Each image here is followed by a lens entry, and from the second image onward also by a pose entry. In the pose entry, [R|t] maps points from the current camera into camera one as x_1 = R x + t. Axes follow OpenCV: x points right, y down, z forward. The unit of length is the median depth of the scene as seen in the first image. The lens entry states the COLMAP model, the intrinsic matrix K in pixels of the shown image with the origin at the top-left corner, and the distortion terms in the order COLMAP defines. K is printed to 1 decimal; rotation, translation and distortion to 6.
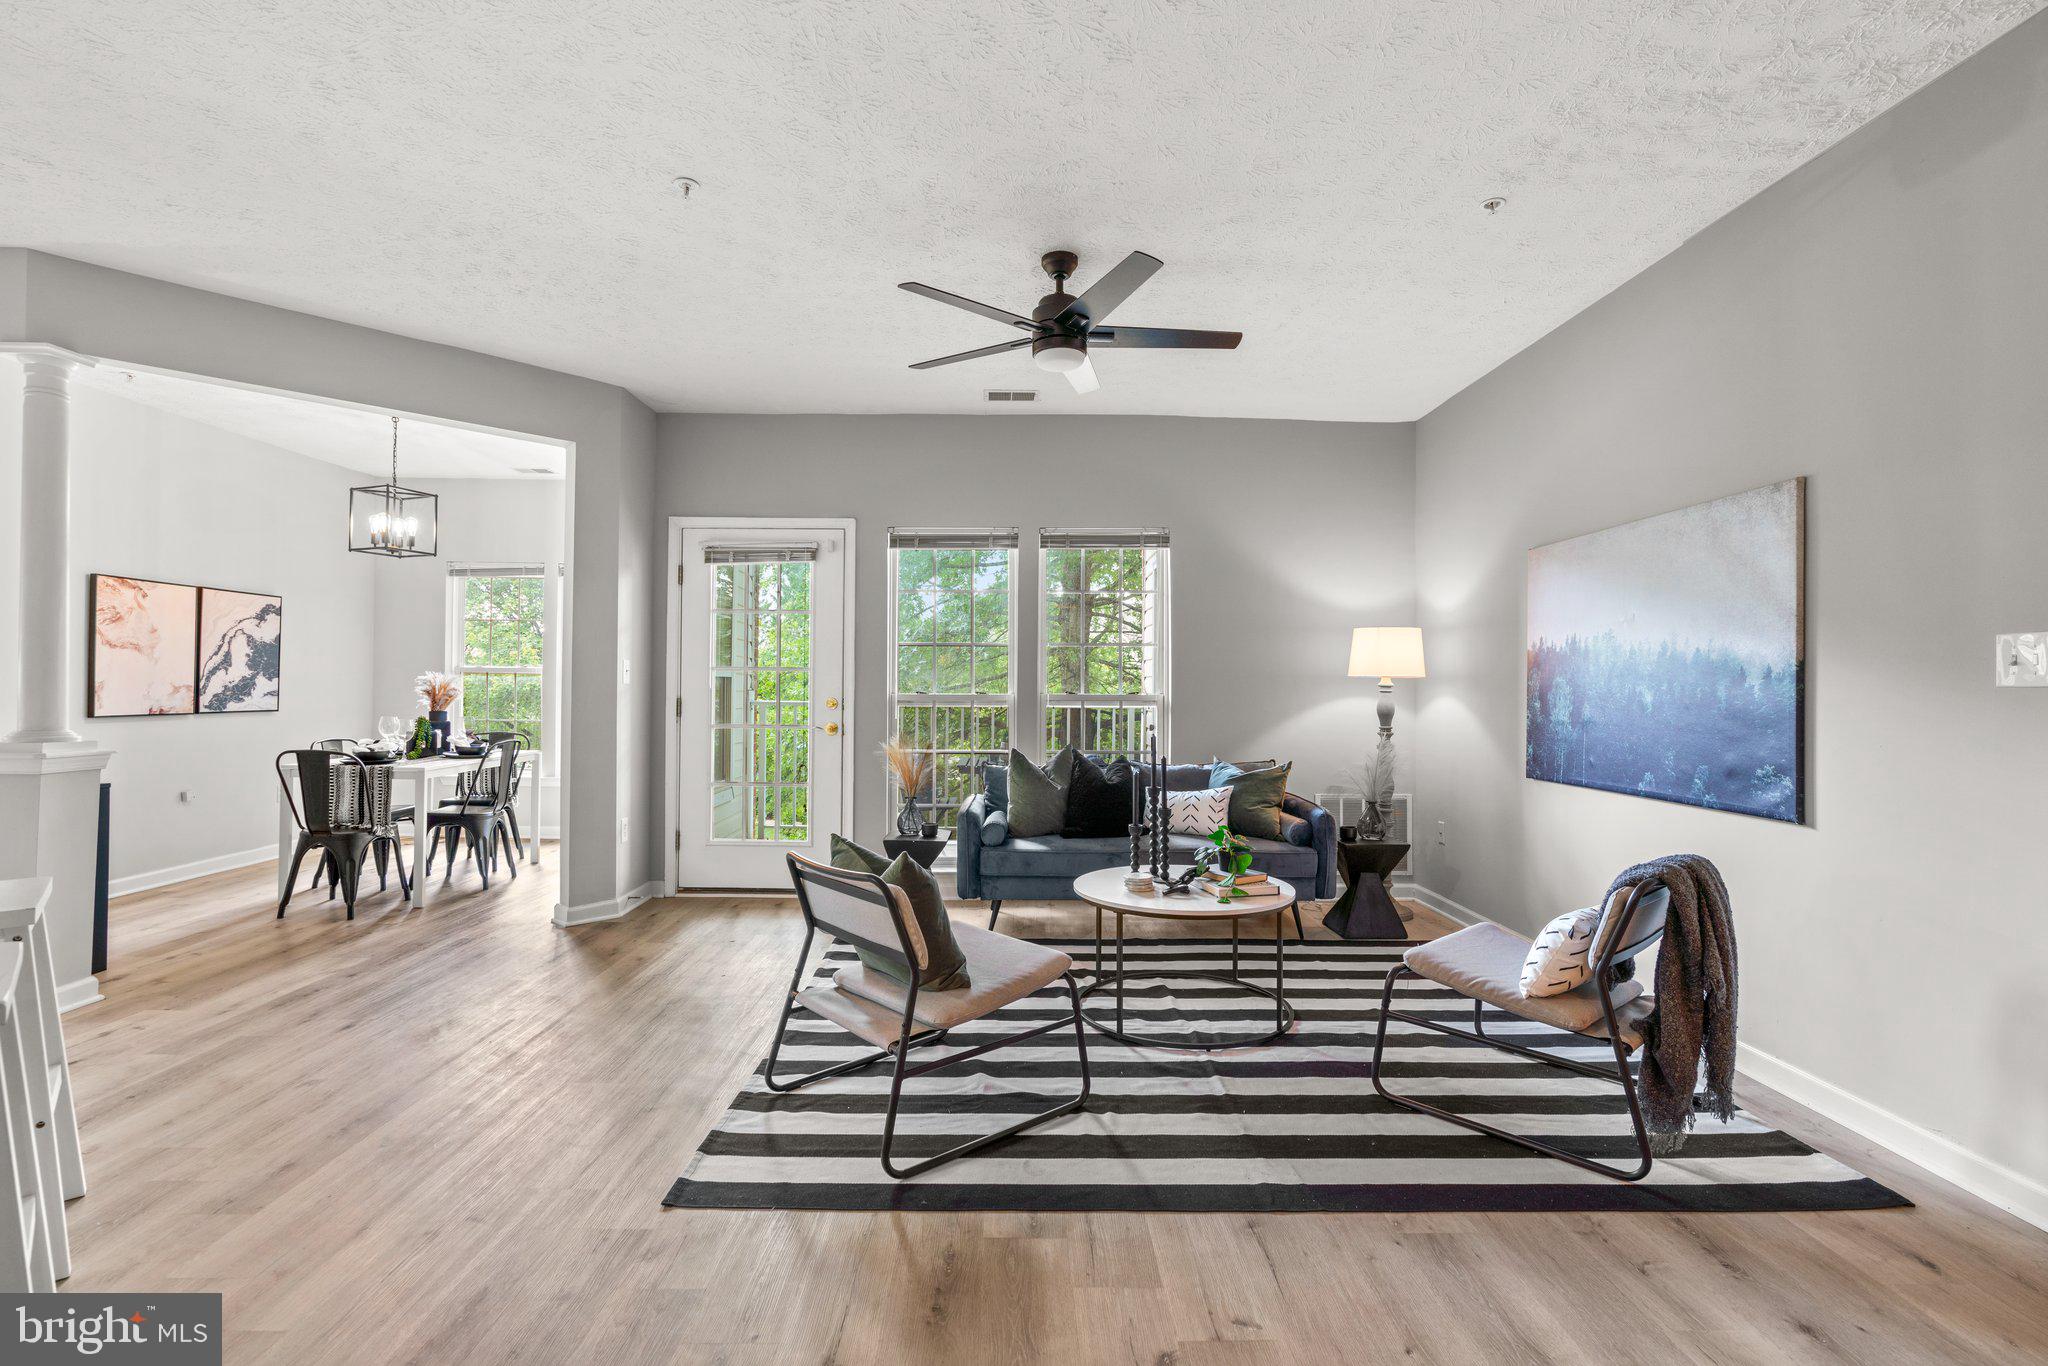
lens RADIAL K [[930.3, 0, 1023.2], [0, 930.3, 682.3], [0, 0, 1]] dist [-0.014814, 0.006448]
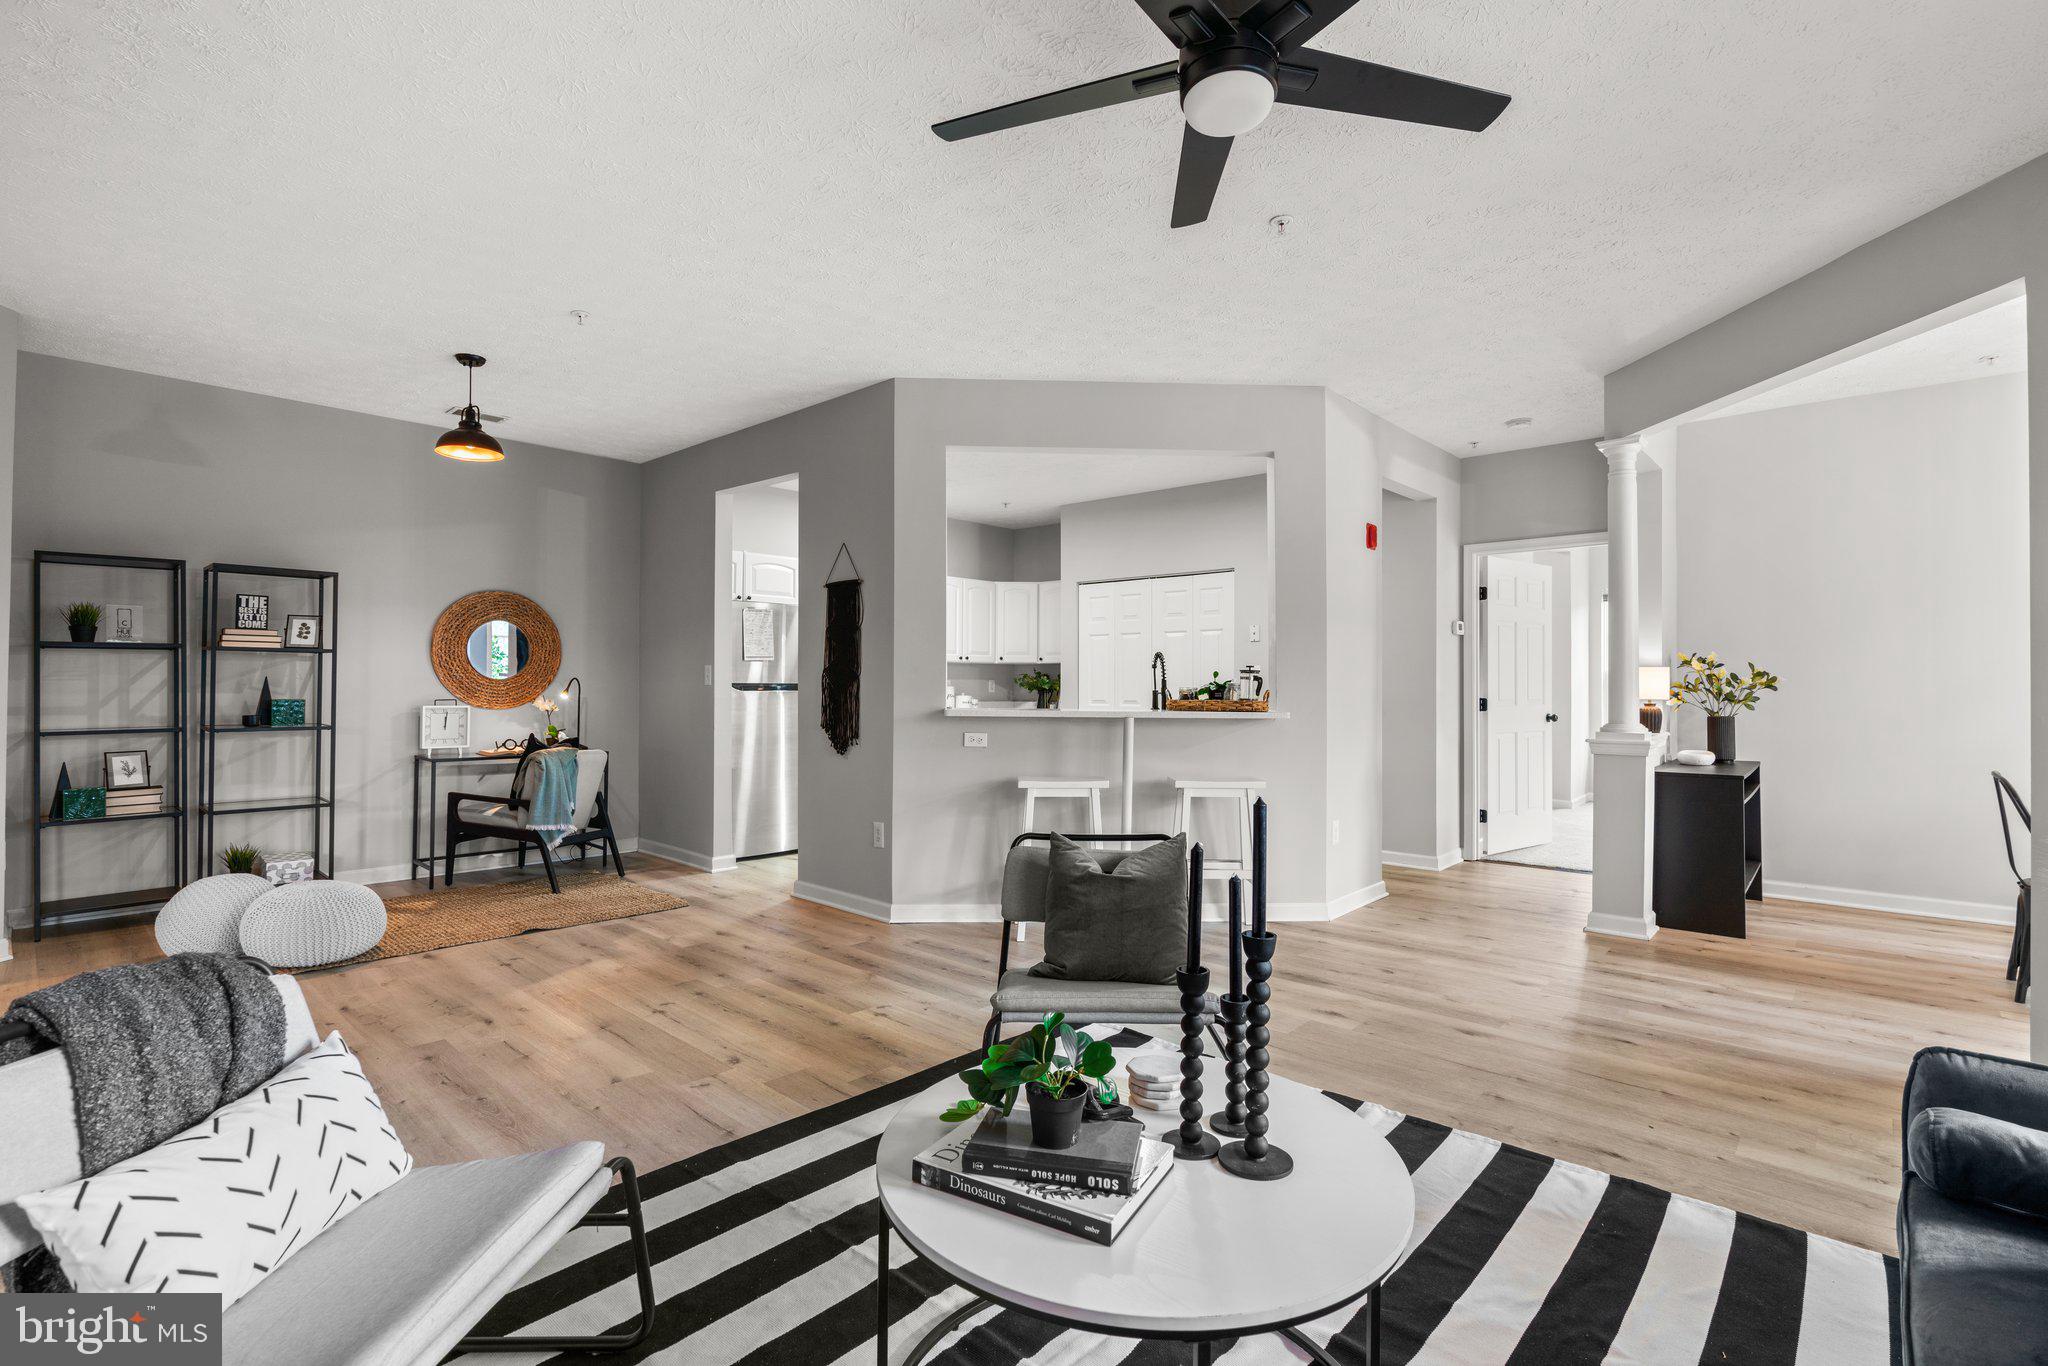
lens RADIAL K [[930.3, 0, 1017.4], [0, 930.3, 673.0], [0, 0, 1]] dist [-0.014814, 0.006448]
pose [[-0.685261, -0.019952, -0.728025, 0.434777], [-0.002133, 0.999675, -0.025389, 0.010782], [0.728295, -0.015845, -0.685081, 1.043819]]
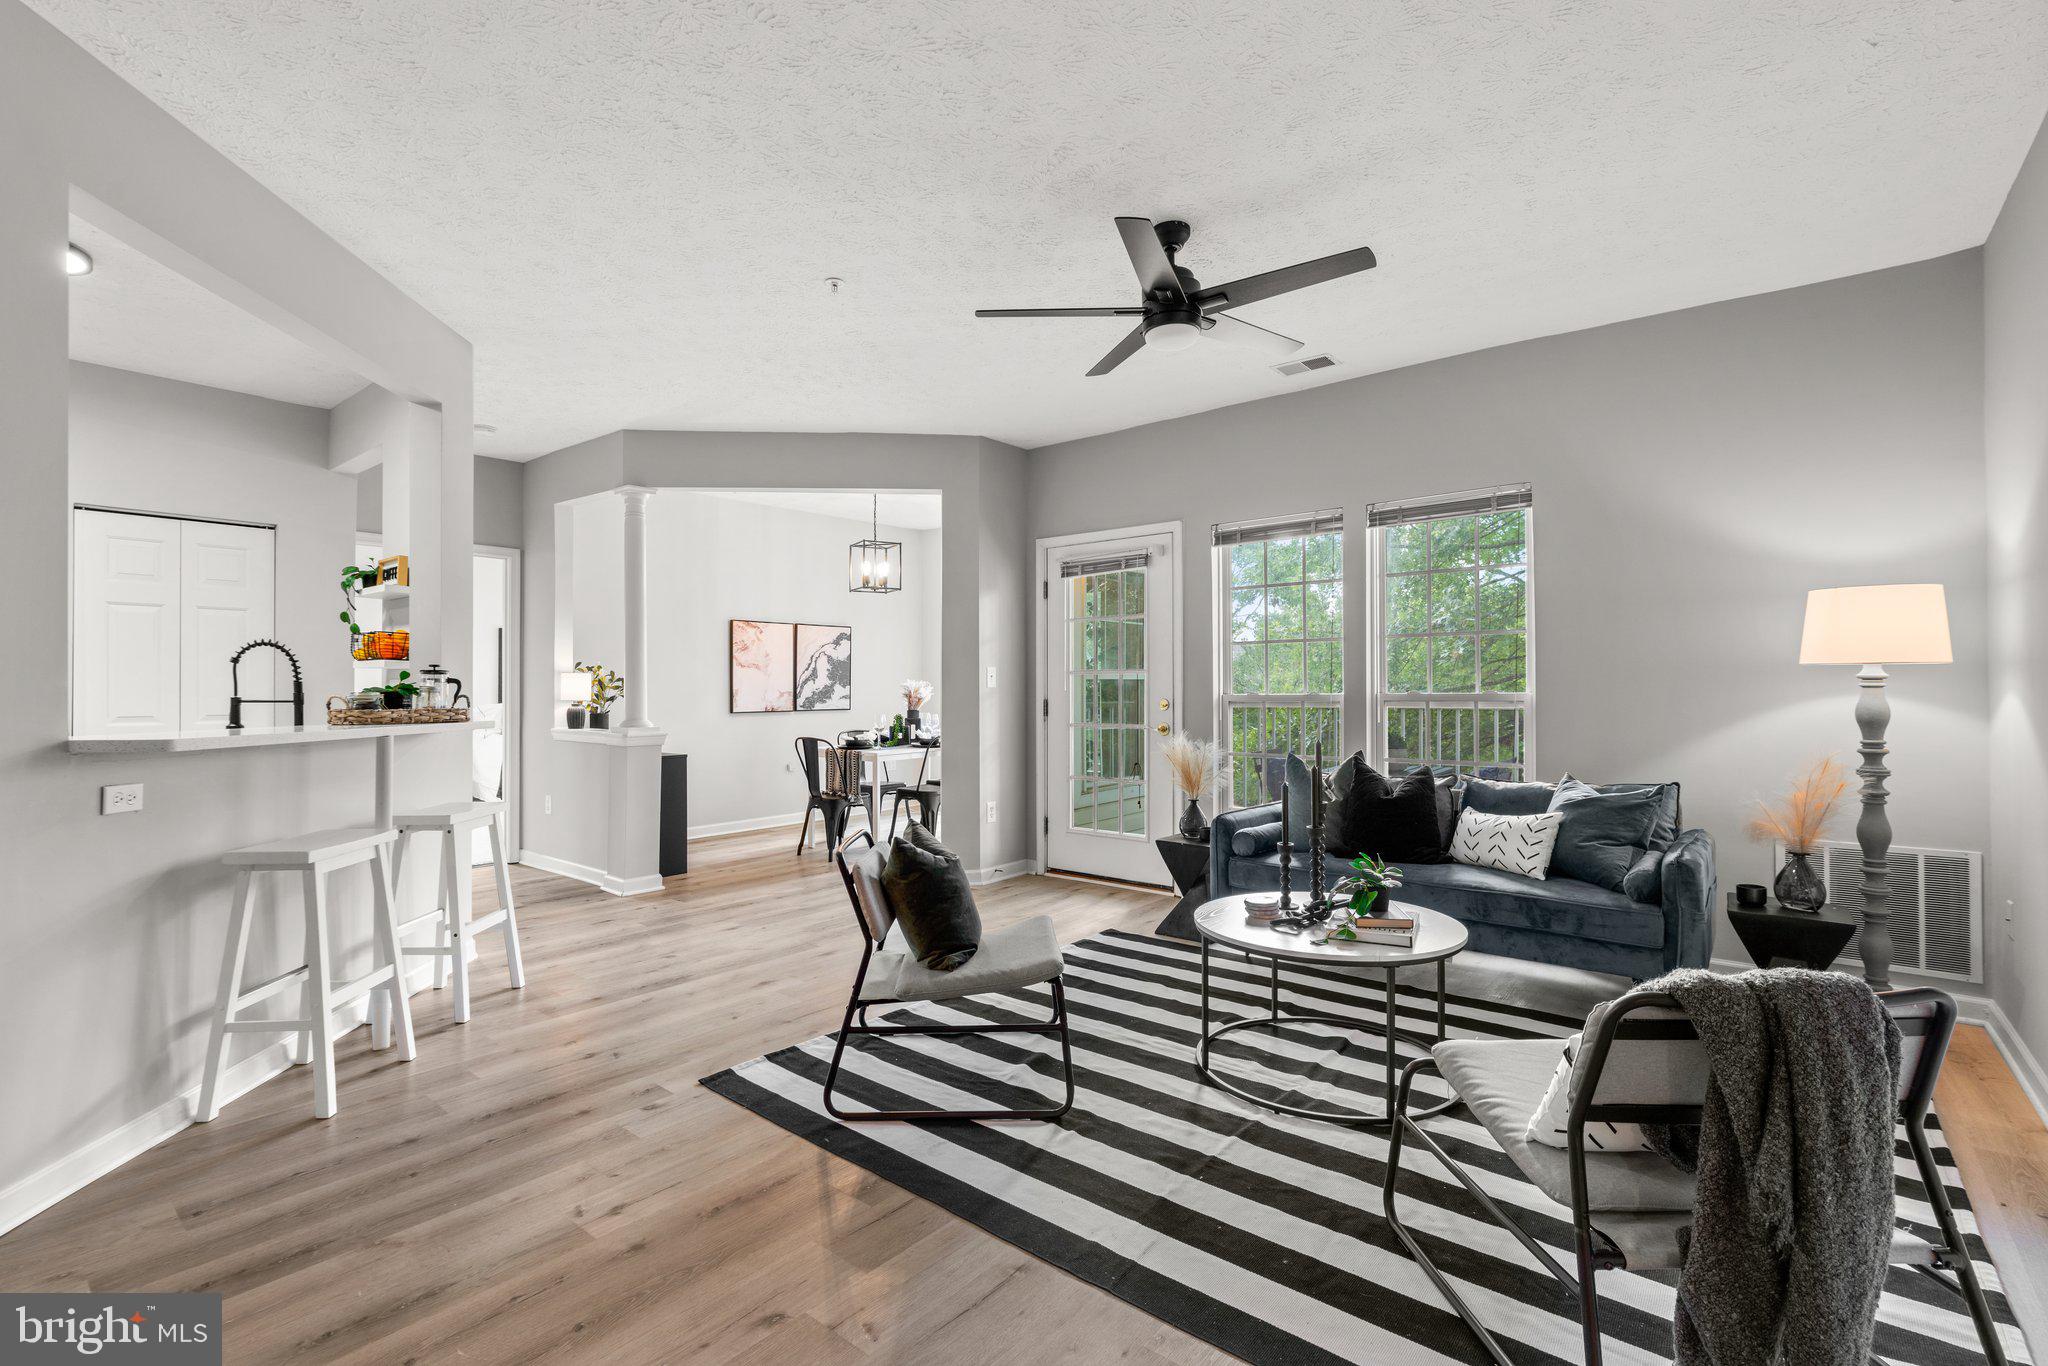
lens RADIAL K [[930.3, 0, 1010.0], [0, 930.3, 684.5], [0, 0, 1]] dist [-0.014814, 0.006448]
pose [[0.758227, -0.013210, -0.651856, 0.421981], [0.014107, 0.999893, -0.003855, 0.003417], [0.651838, -0.006273, 0.758333, 0.146789]]
